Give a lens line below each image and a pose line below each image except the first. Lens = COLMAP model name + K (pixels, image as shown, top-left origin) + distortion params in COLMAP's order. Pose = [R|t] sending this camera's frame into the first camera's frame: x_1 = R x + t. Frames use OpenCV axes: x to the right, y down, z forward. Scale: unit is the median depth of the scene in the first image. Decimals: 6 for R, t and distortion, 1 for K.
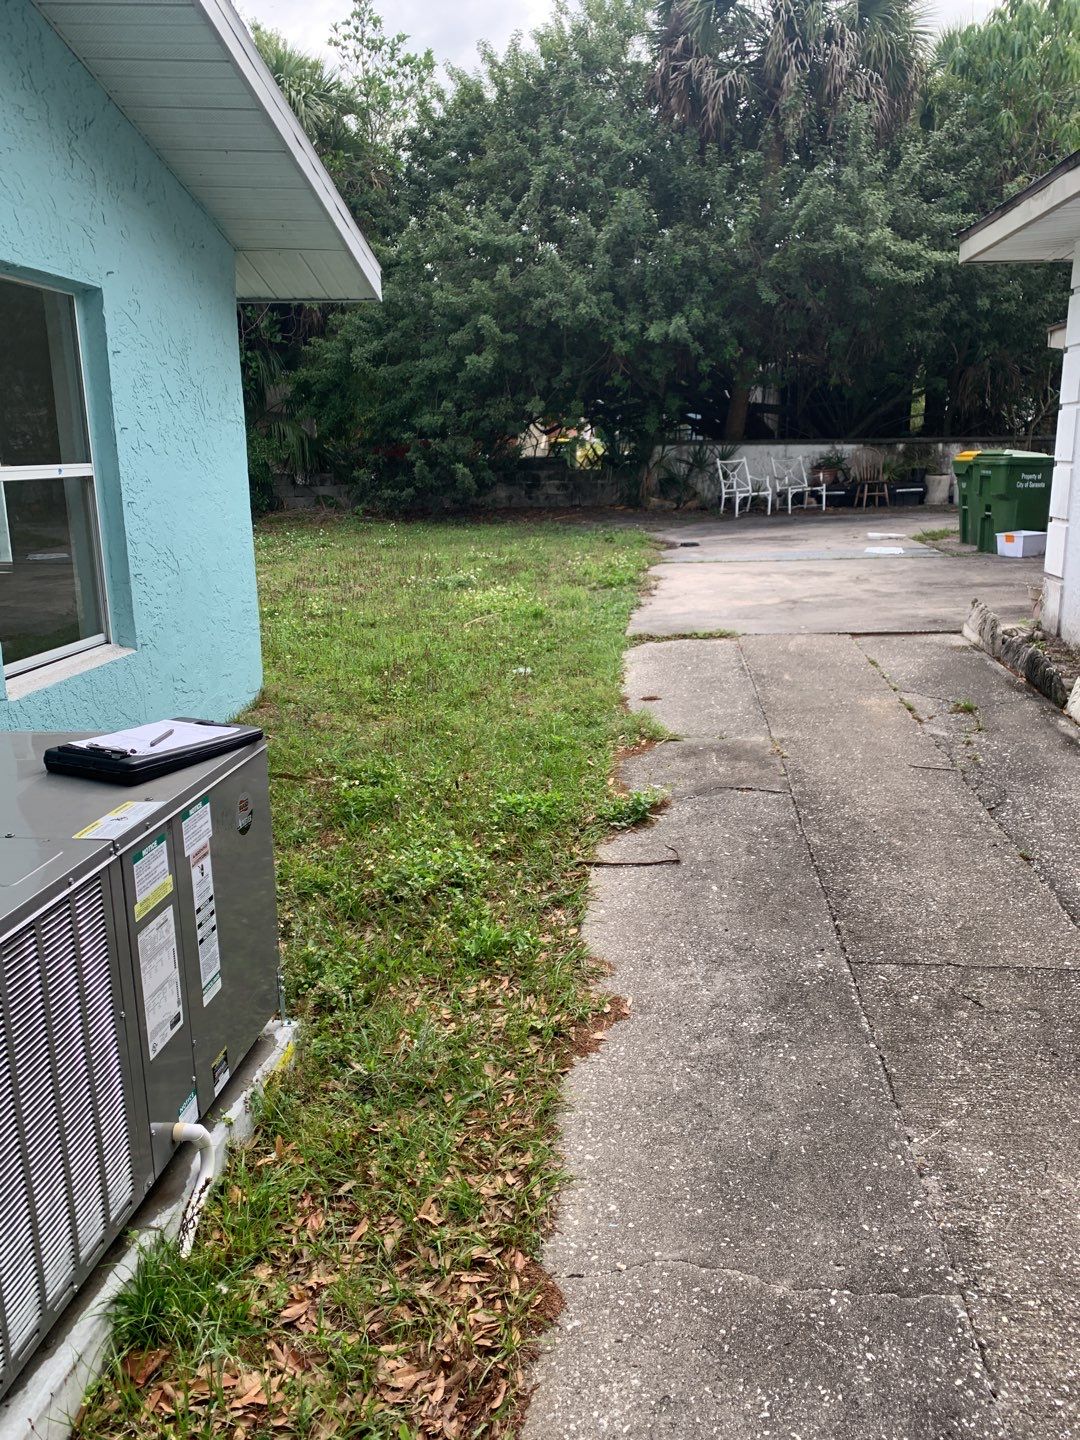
lens RADIAL K [[1131.1, 0, 540.0], [0, 1131.1, 720.0], [0, 0, 1]] dist [0.118958, -0.140519]
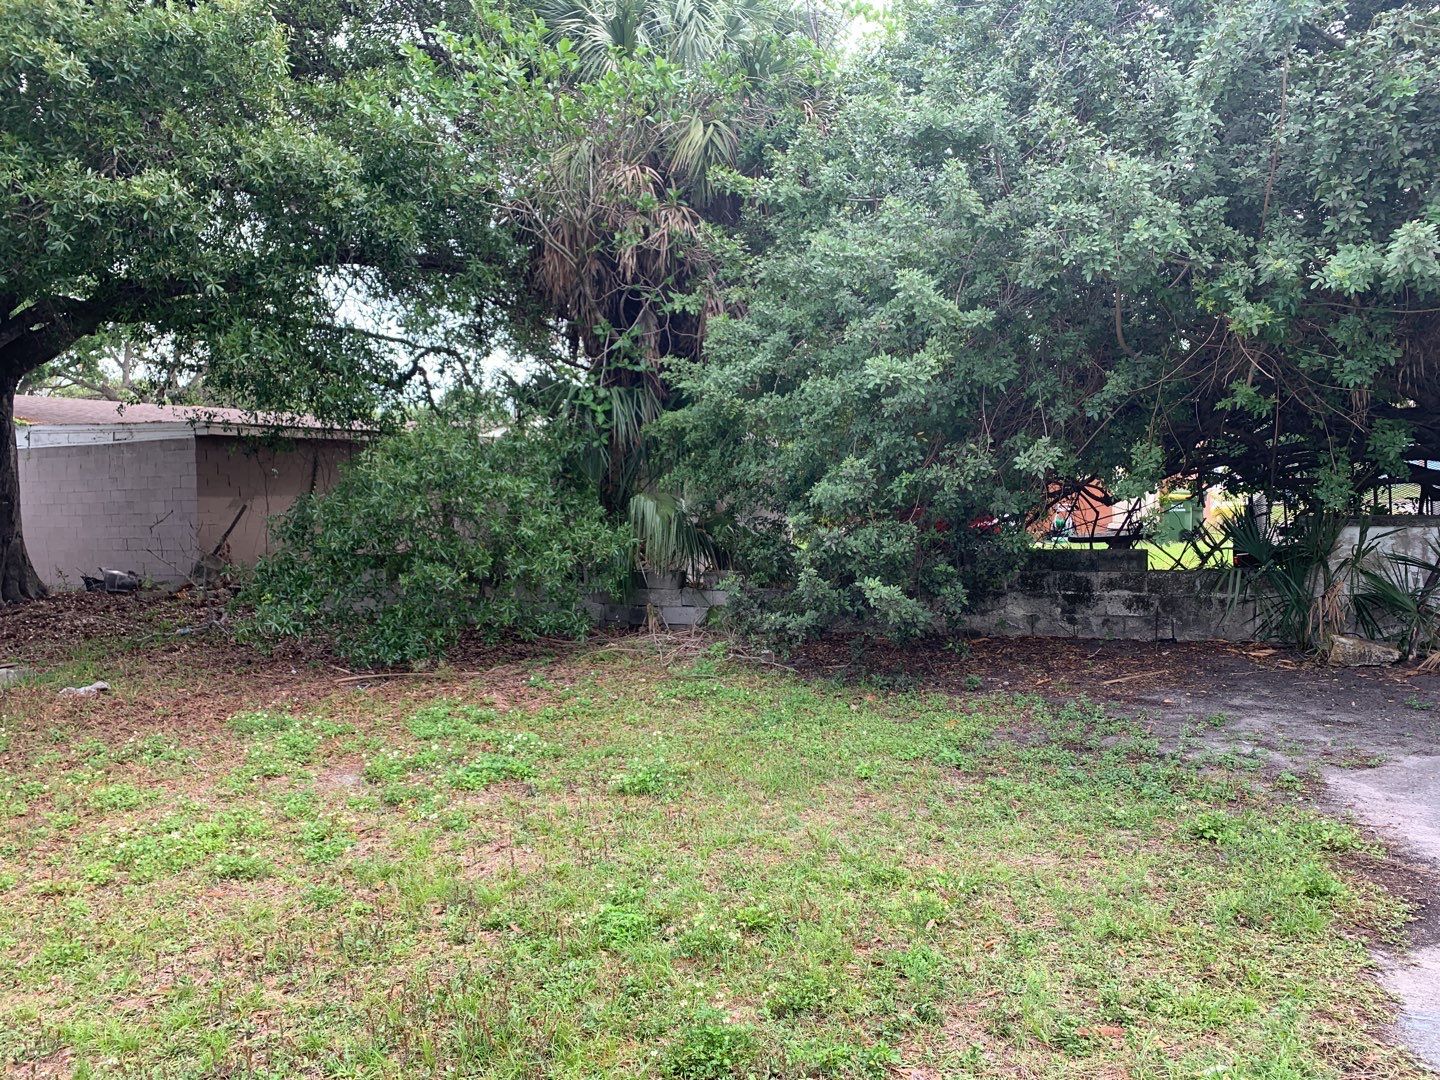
lens RADIAL K [[1131.1, 0, 720.0], [0, 1131.1, 540.0], [0, 0, 1]] dist [0.118958, -0.140519]
pose [[0.926559, 0.001067, -0.376147, 0.047676], [-0.074844, 0.980523, -0.181582, -0.147091], [0.368628, 0.196399, 0.908593, 0.531940]]
